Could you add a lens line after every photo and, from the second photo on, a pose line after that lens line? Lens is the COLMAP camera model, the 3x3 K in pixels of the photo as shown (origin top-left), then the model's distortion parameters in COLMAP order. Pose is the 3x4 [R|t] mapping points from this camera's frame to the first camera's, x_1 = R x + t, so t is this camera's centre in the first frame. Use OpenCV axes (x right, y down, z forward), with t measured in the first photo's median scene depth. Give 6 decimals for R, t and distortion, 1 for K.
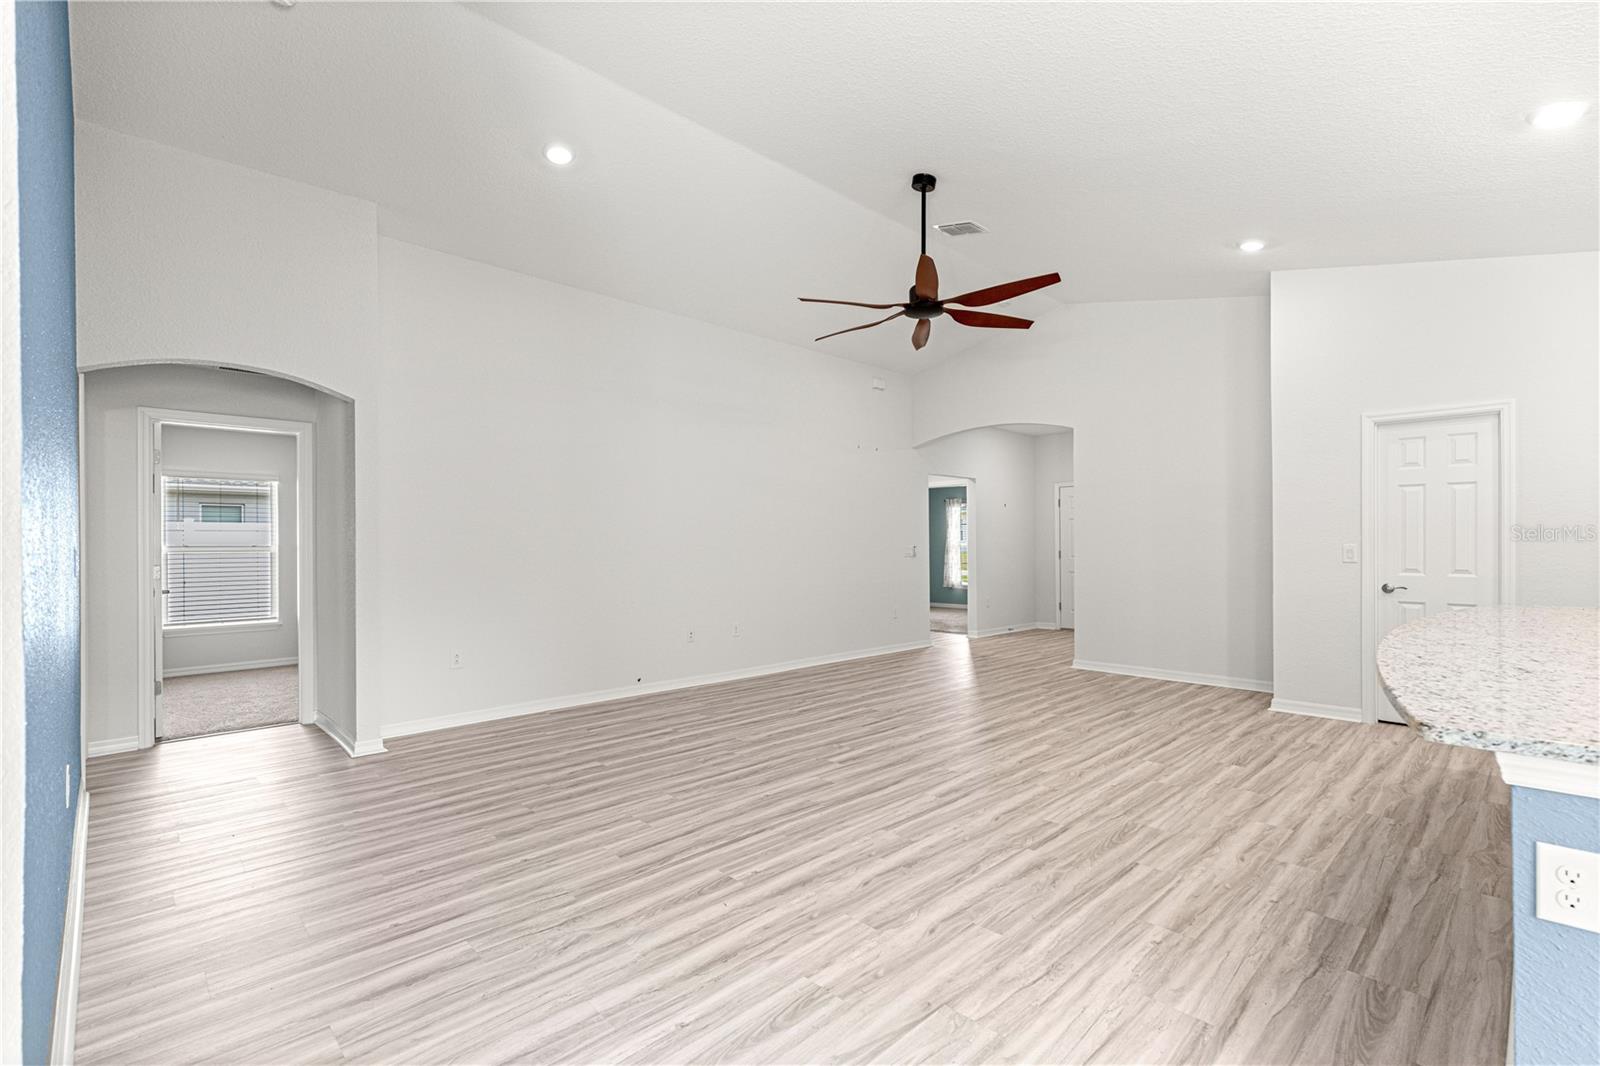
lens RADIAL K [[717.4, 0, 808.2], [0, 717.4, 544.7], [0, 0, 1]] dist [0.008114, -0.000158]
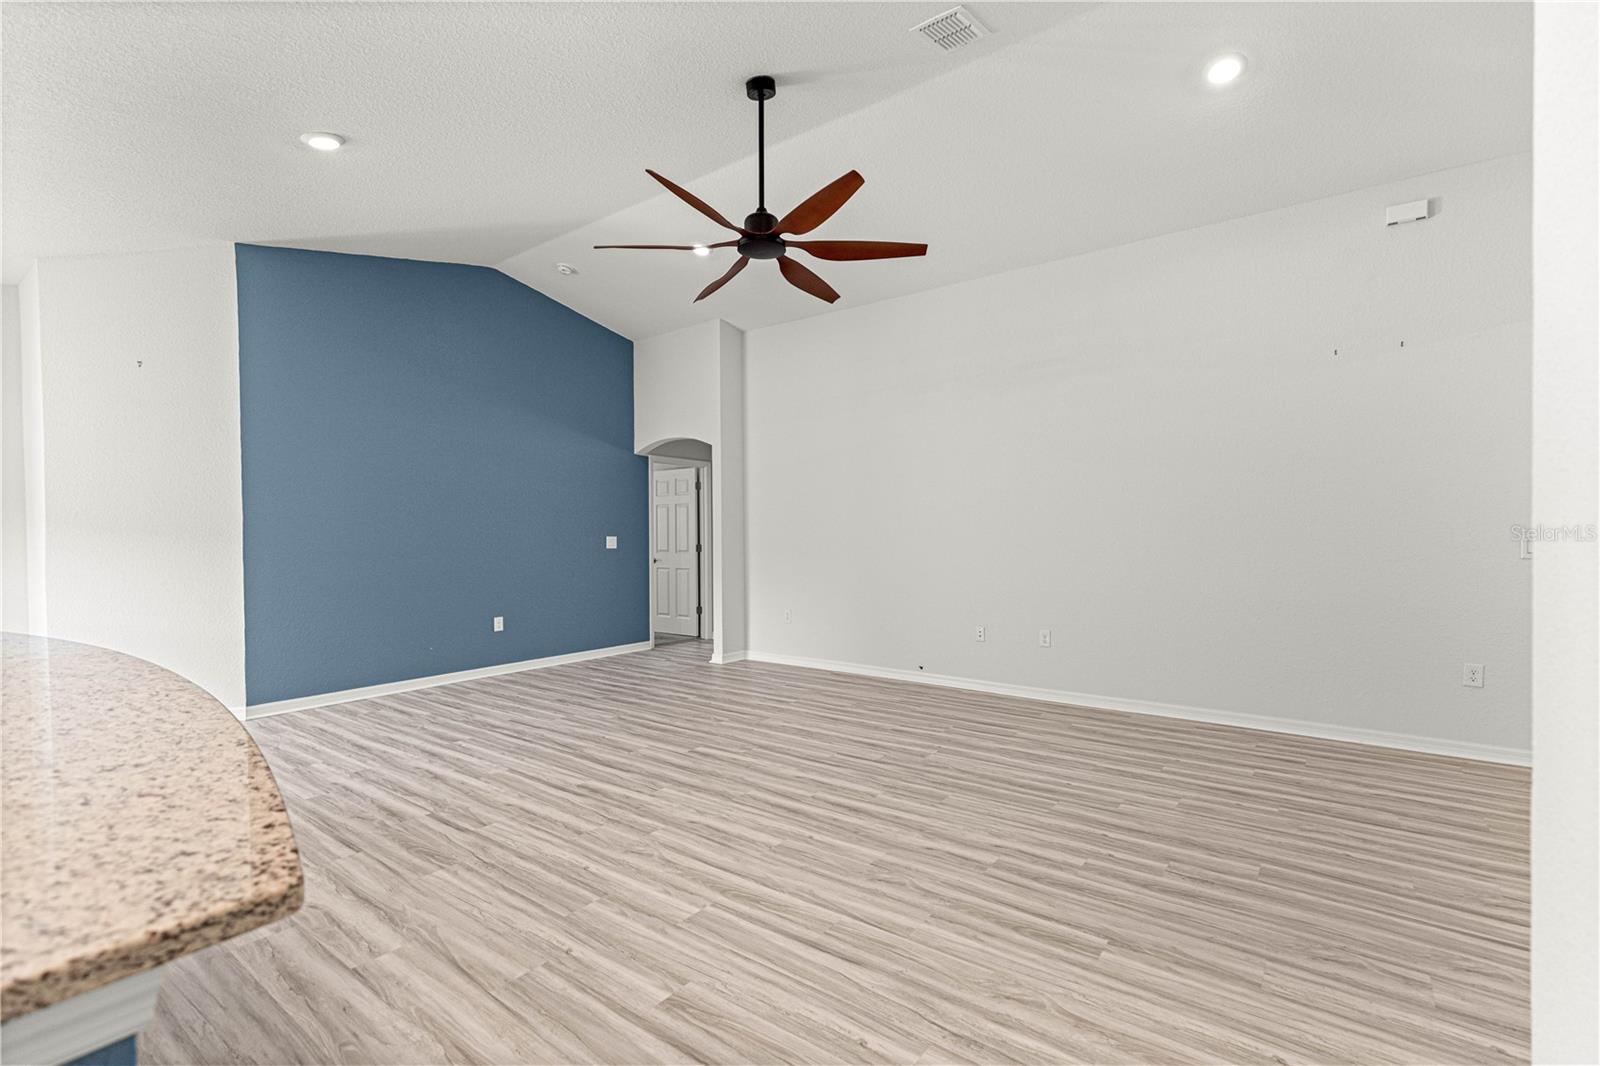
lens RADIAL K [[717.4, 0, 808.2], [0, 717.4, 544.7], [0, 0, 1]] dist [0.008114, -0.000158]
pose [[0.156376, 0.019358, -0.987508, 1.094695], [0.009511, 0.999732, 0.021104, -0.008476], [0.987652, -0.012693, 0.156150, 1.033607]]
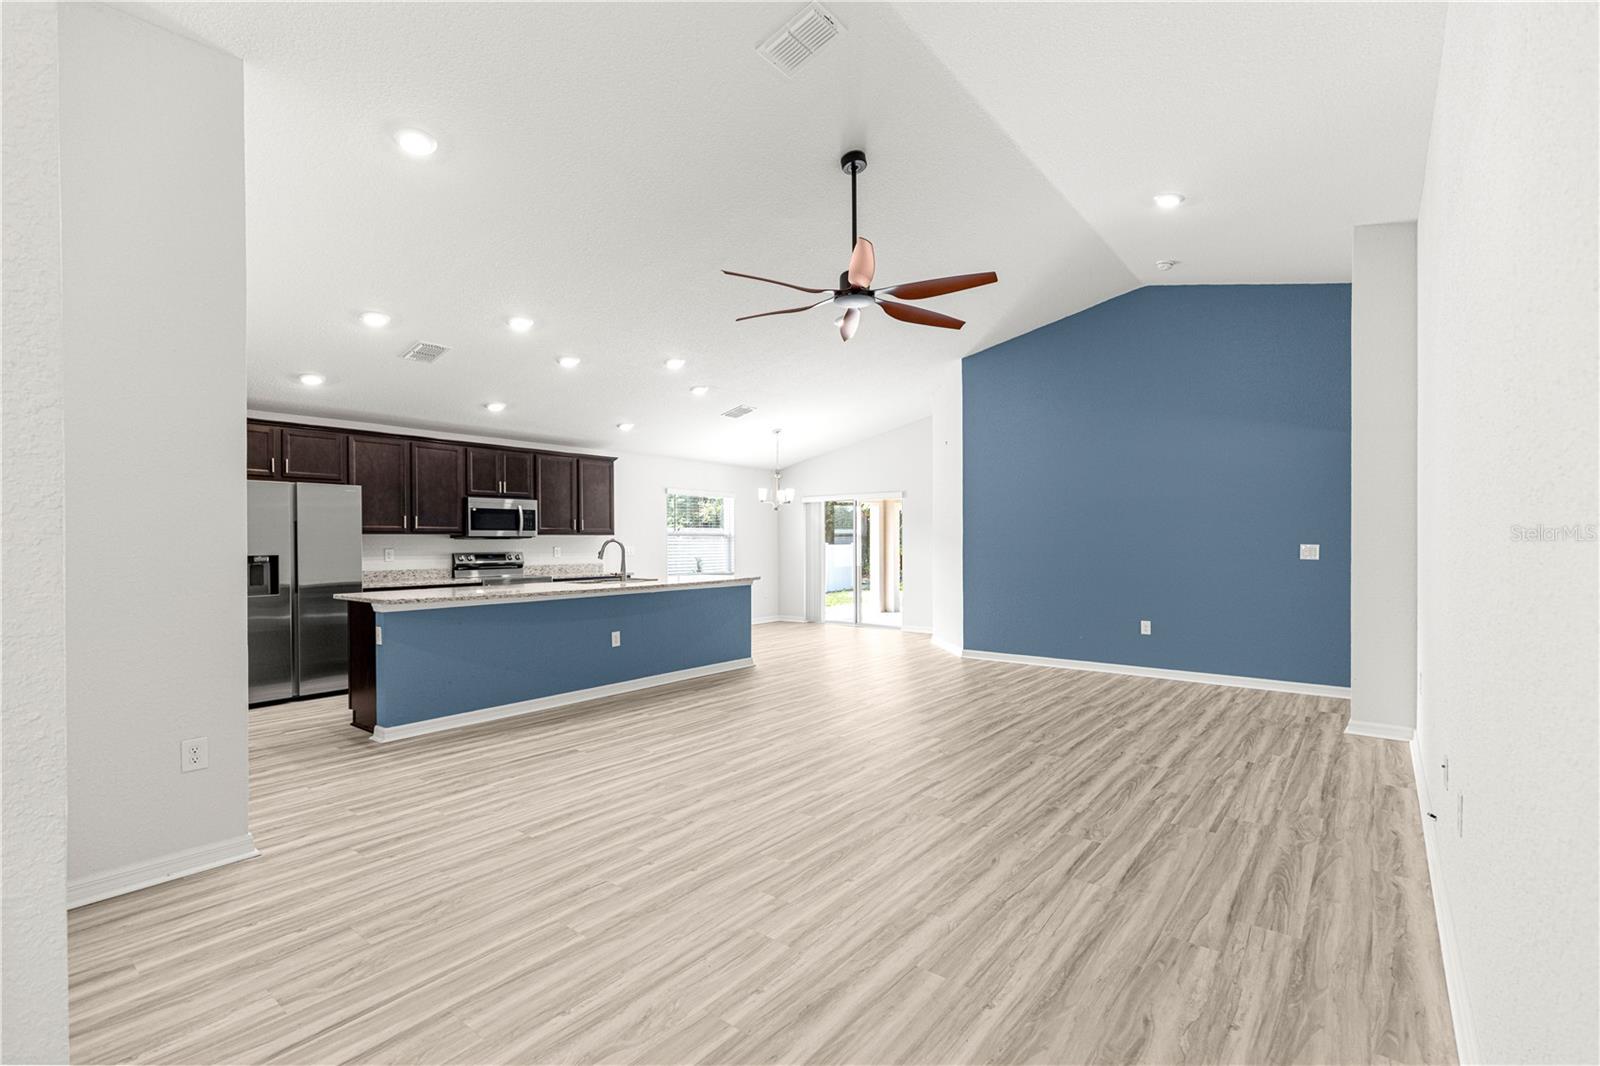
lens RADIAL K [[717.4, 0, 808.2], [0, 717.4, 544.7], [0, 0, 1]] dist [0.008114, -0.000158]
pose [[-0.991429, 0.009743, -0.130285, 0.389389], [0.009593, 0.999952, 0.001780, -0.007312], [0.130296, 0.000515, -0.991475, 2.161676]]
